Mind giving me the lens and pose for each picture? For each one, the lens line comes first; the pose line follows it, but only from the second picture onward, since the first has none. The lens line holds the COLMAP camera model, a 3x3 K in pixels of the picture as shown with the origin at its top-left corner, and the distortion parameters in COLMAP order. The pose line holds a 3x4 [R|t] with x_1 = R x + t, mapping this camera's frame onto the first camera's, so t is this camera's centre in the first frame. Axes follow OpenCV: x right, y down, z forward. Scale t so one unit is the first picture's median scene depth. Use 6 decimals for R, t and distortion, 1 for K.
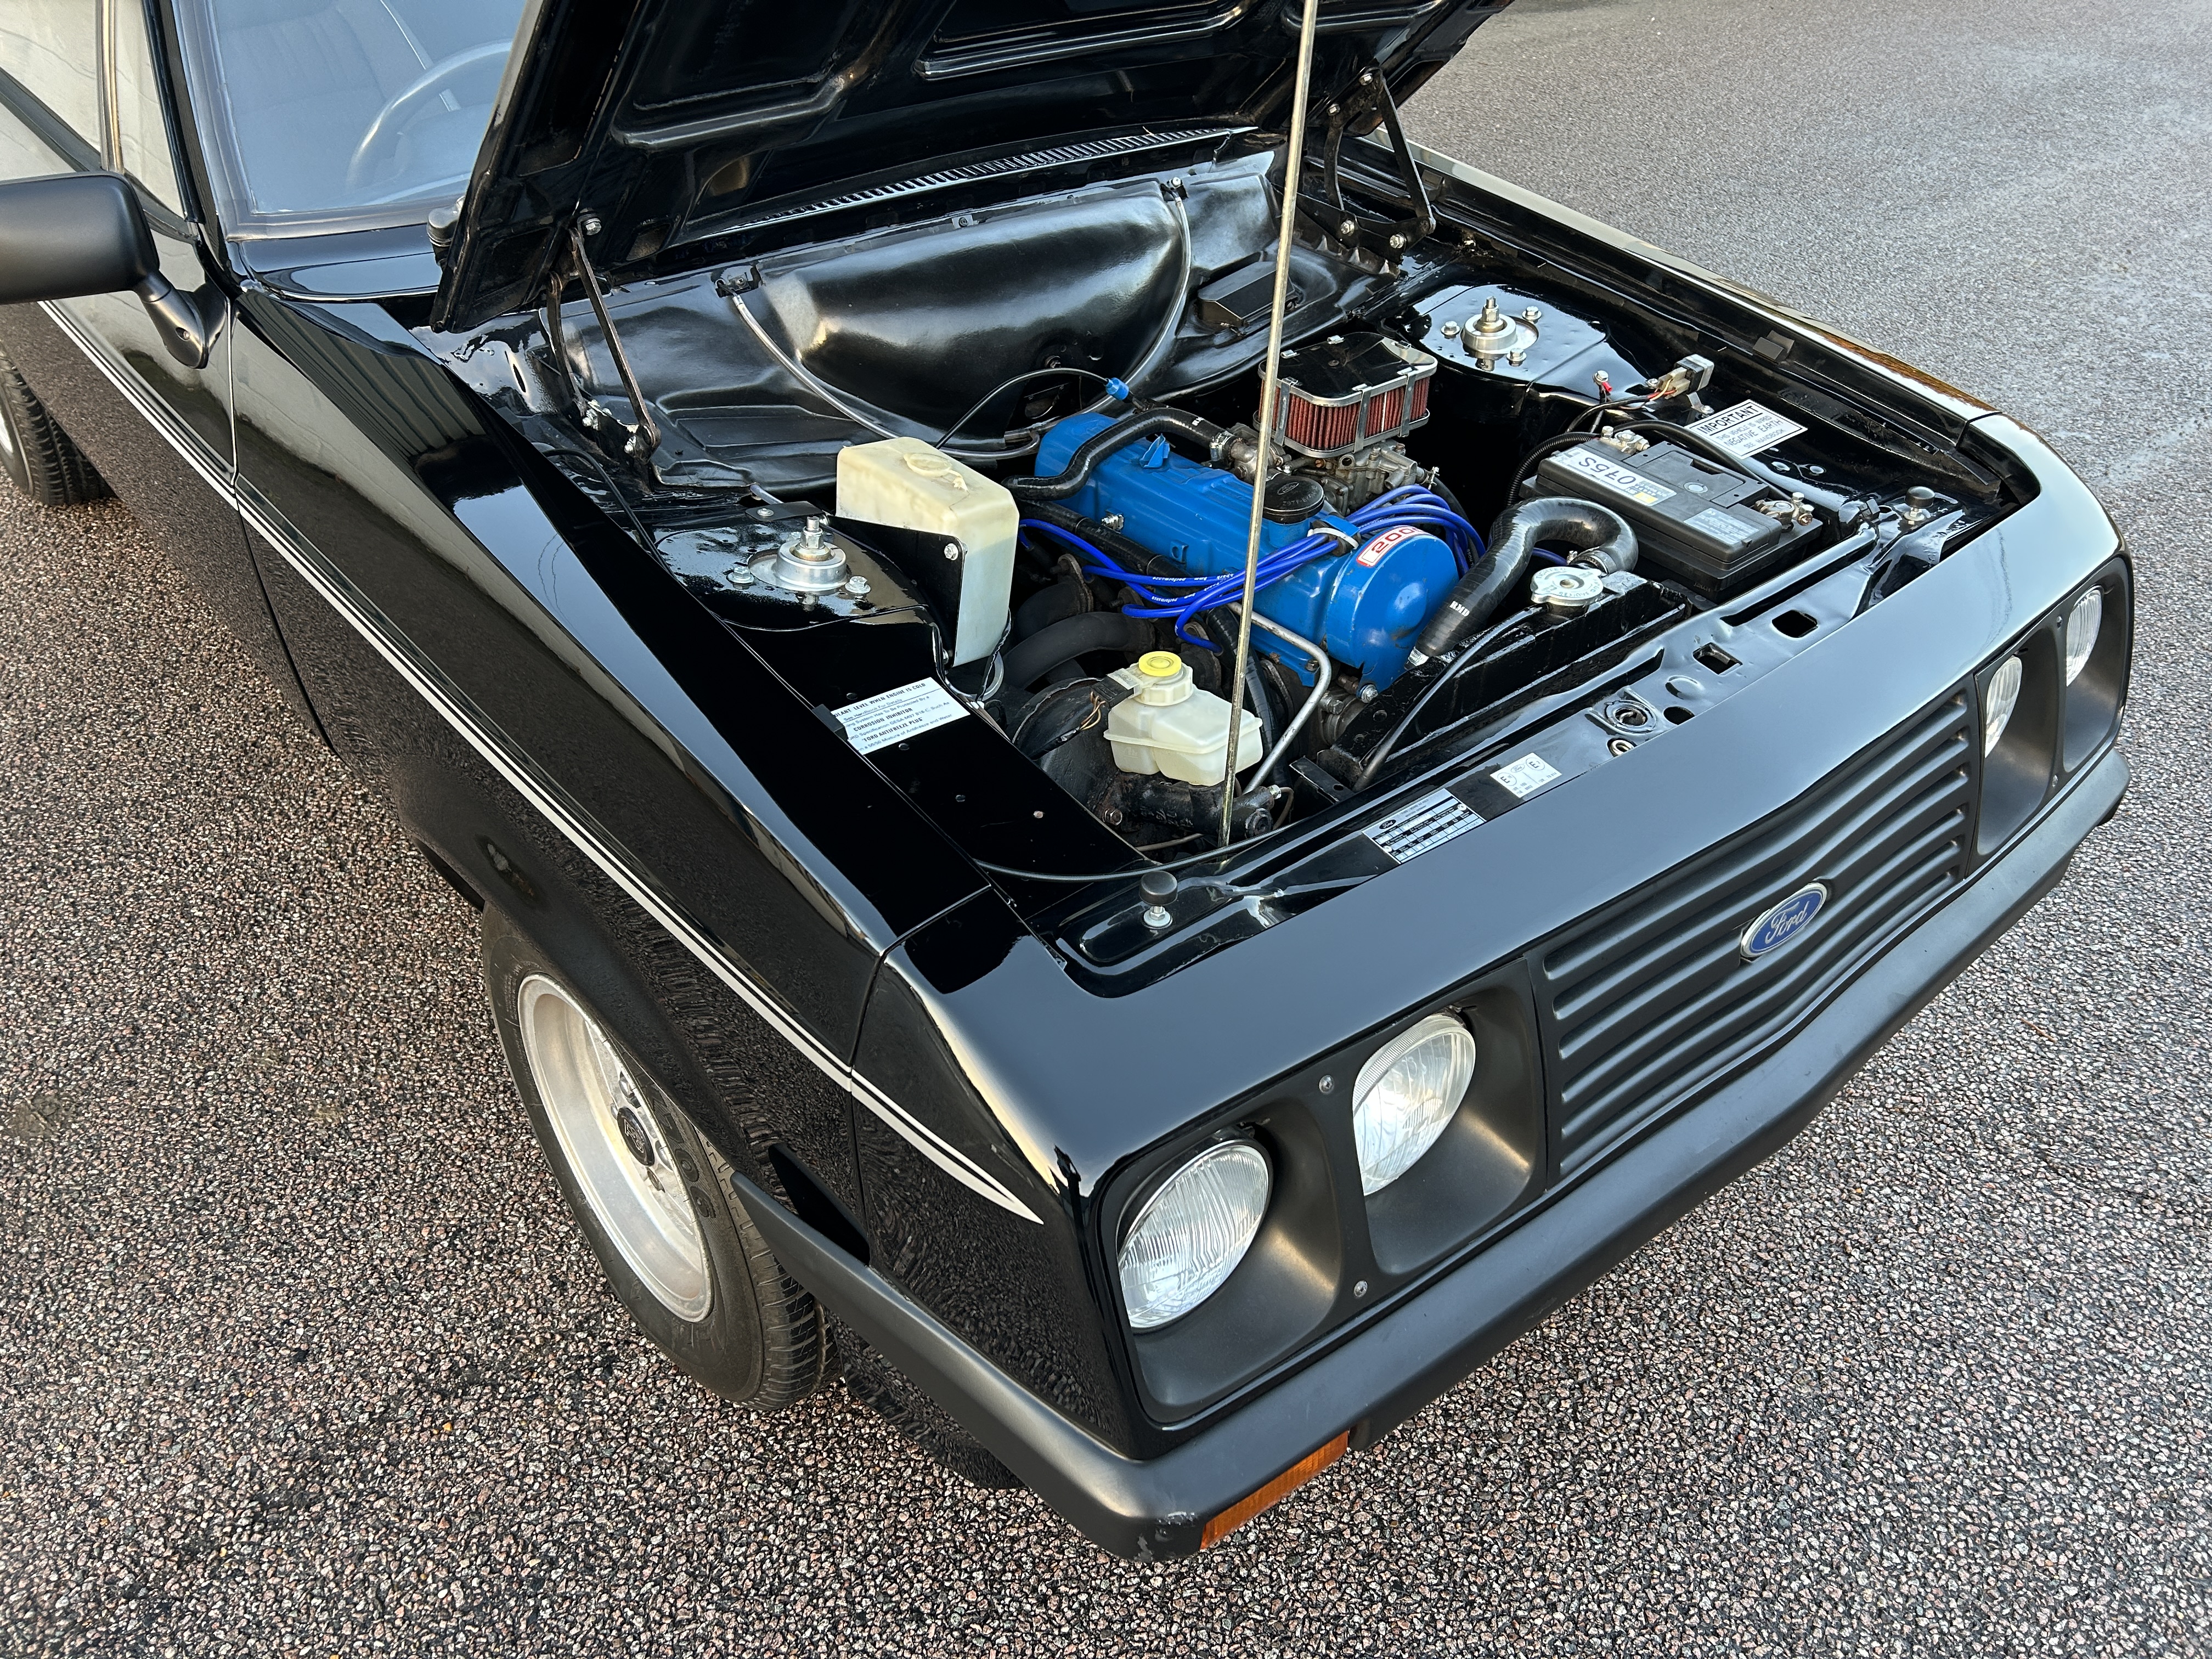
lens RADIAL K [[1665.5, 0, 1105.7], [0, 1665.5, 844.6], [0, 0, 1]] dist [0.058556, -0.062215]
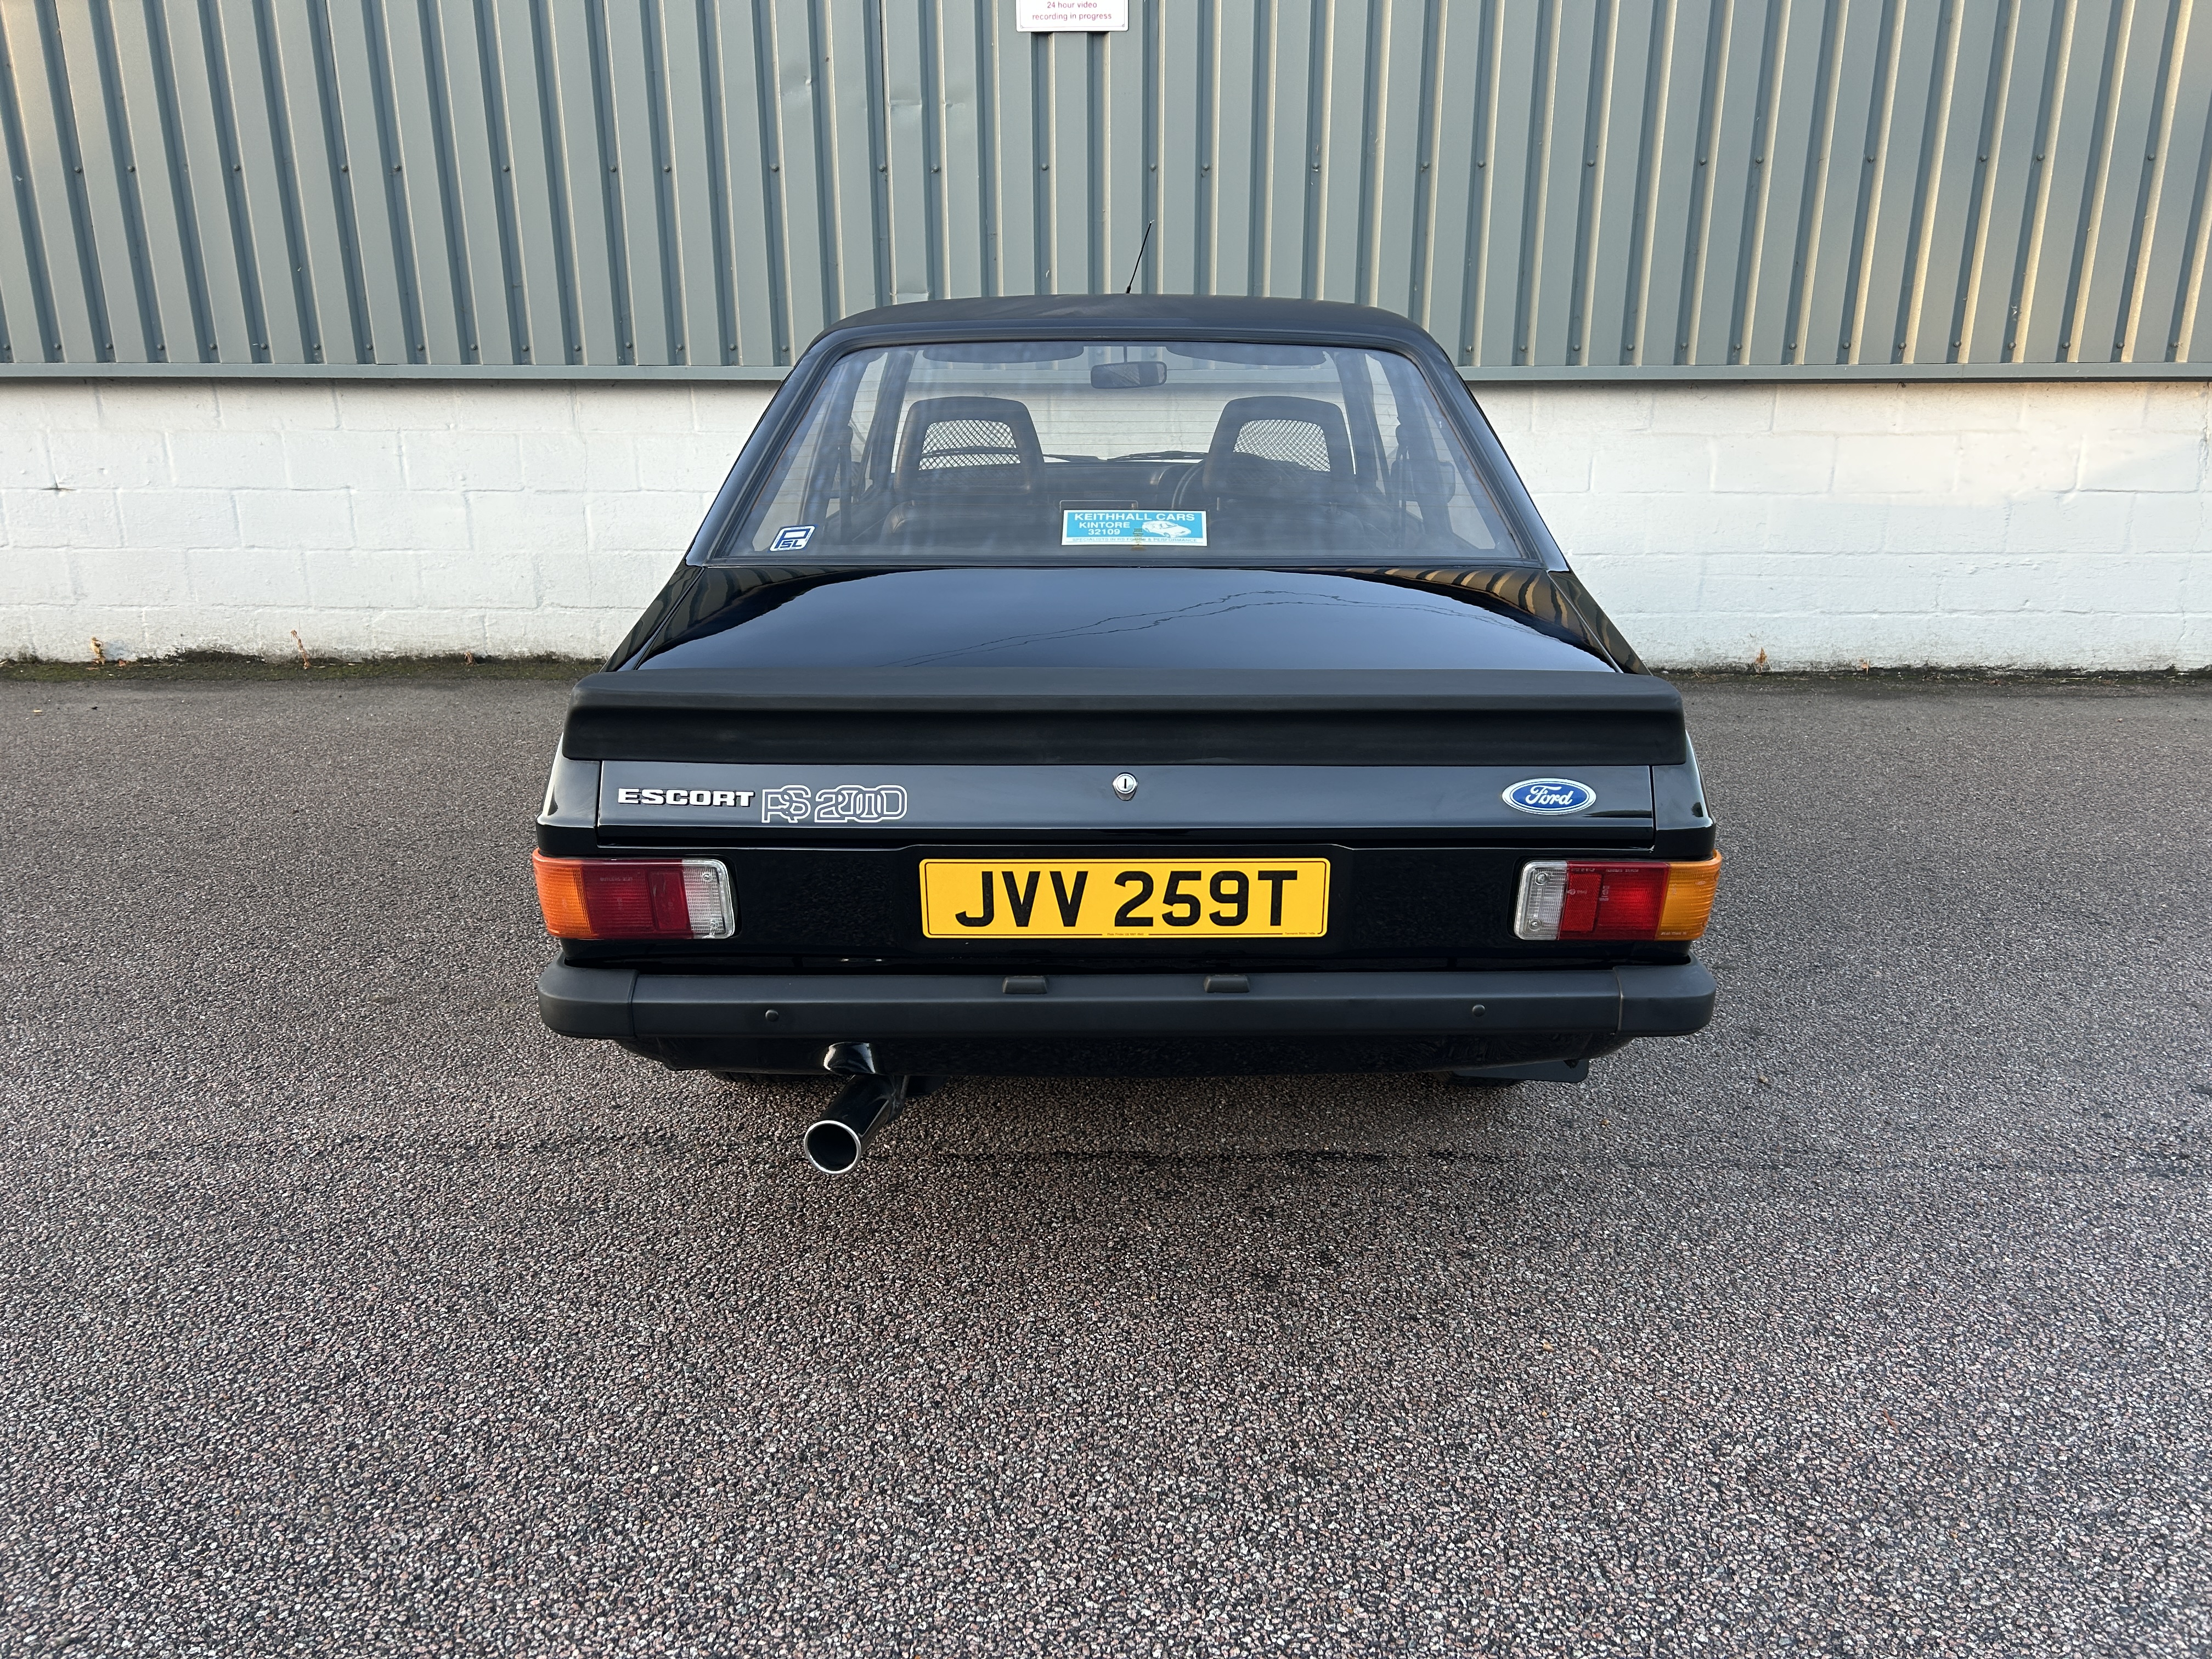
lens RADIAL K [[1665.5, 0, 1111.5], [0, 1665.5, 839.1], [0, 0, 1]] dist [0.058556, -0.062215]
pose [[0.753444, 0.158585, -0.638101, 1.009237], [-0.379820, 0.897152, -0.225510, 0.258110], [0.536711, 0.412273, 0.736188, -0.126353]]
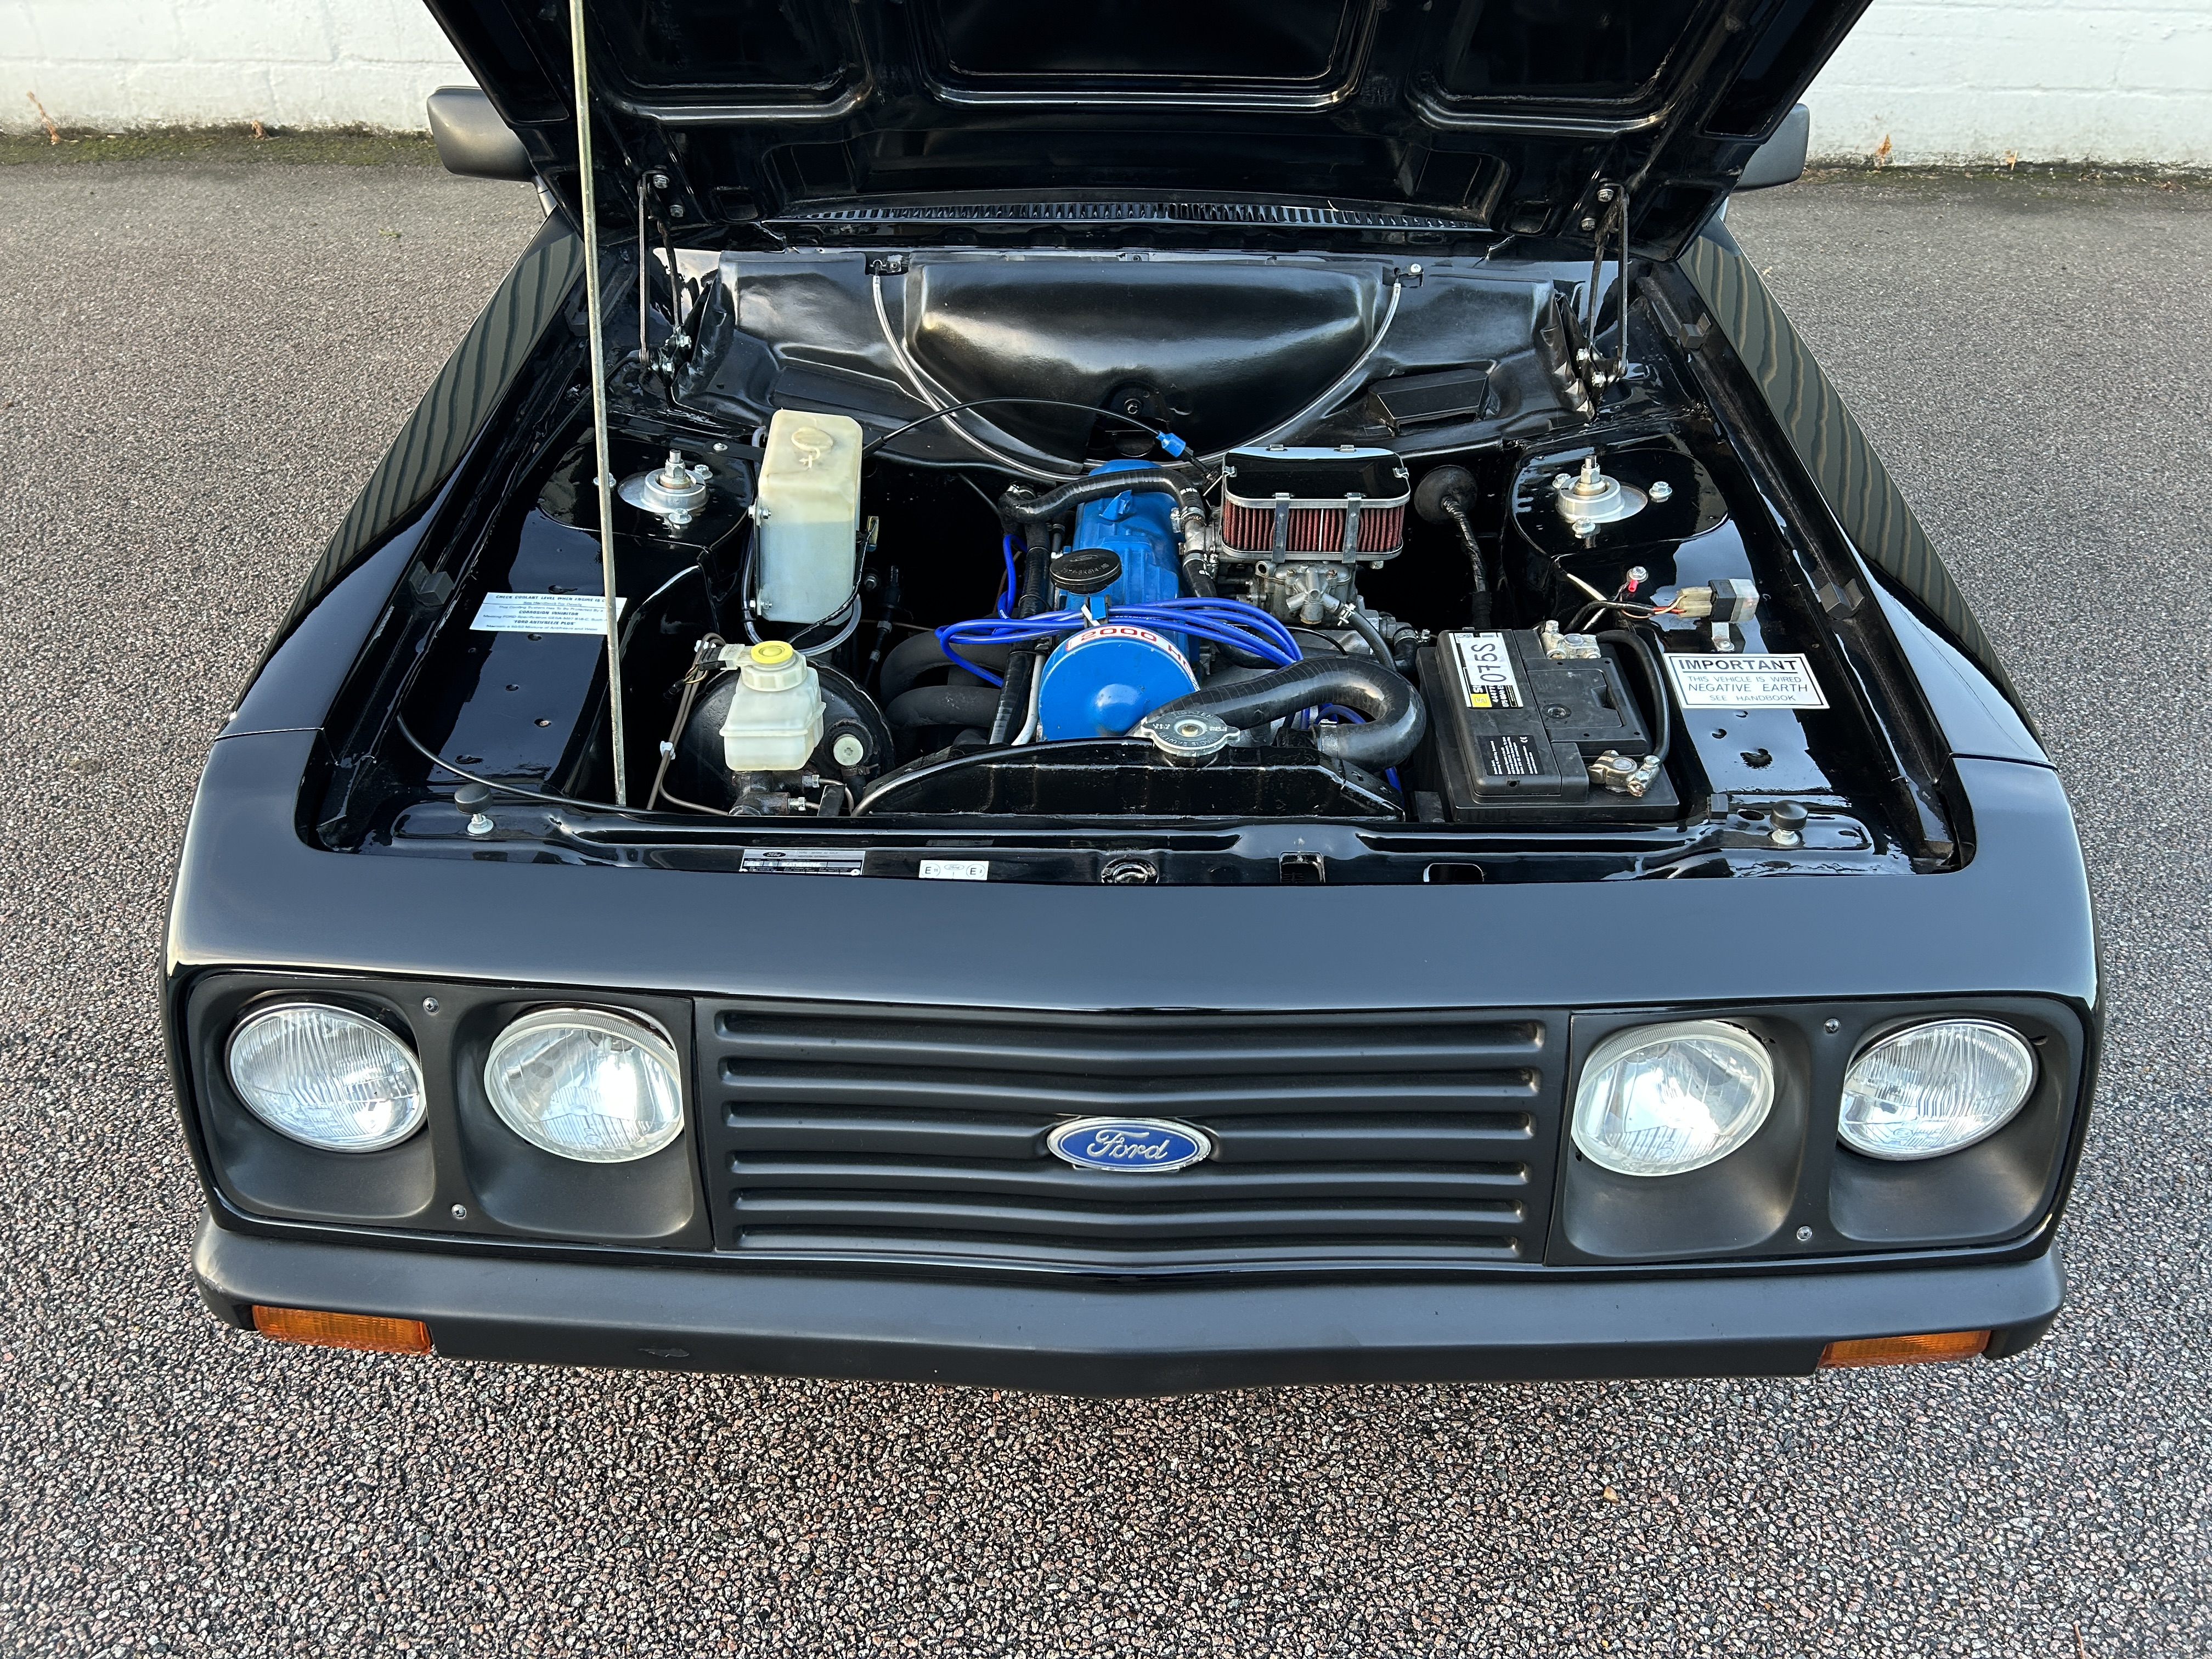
lens RADIAL K [[1665.5, 0, 1111.4], [0, 1665.5, 839.1], [0, 0, 1]] dist [0.058556, -0.062215]
pose [[0.758634, 0.370525, -0.535897, 0.642122], [-0.384493, 0.918645, 0.090859, -0.142279], [0.525965, 0.137120, 0.839380, 0.189151]]
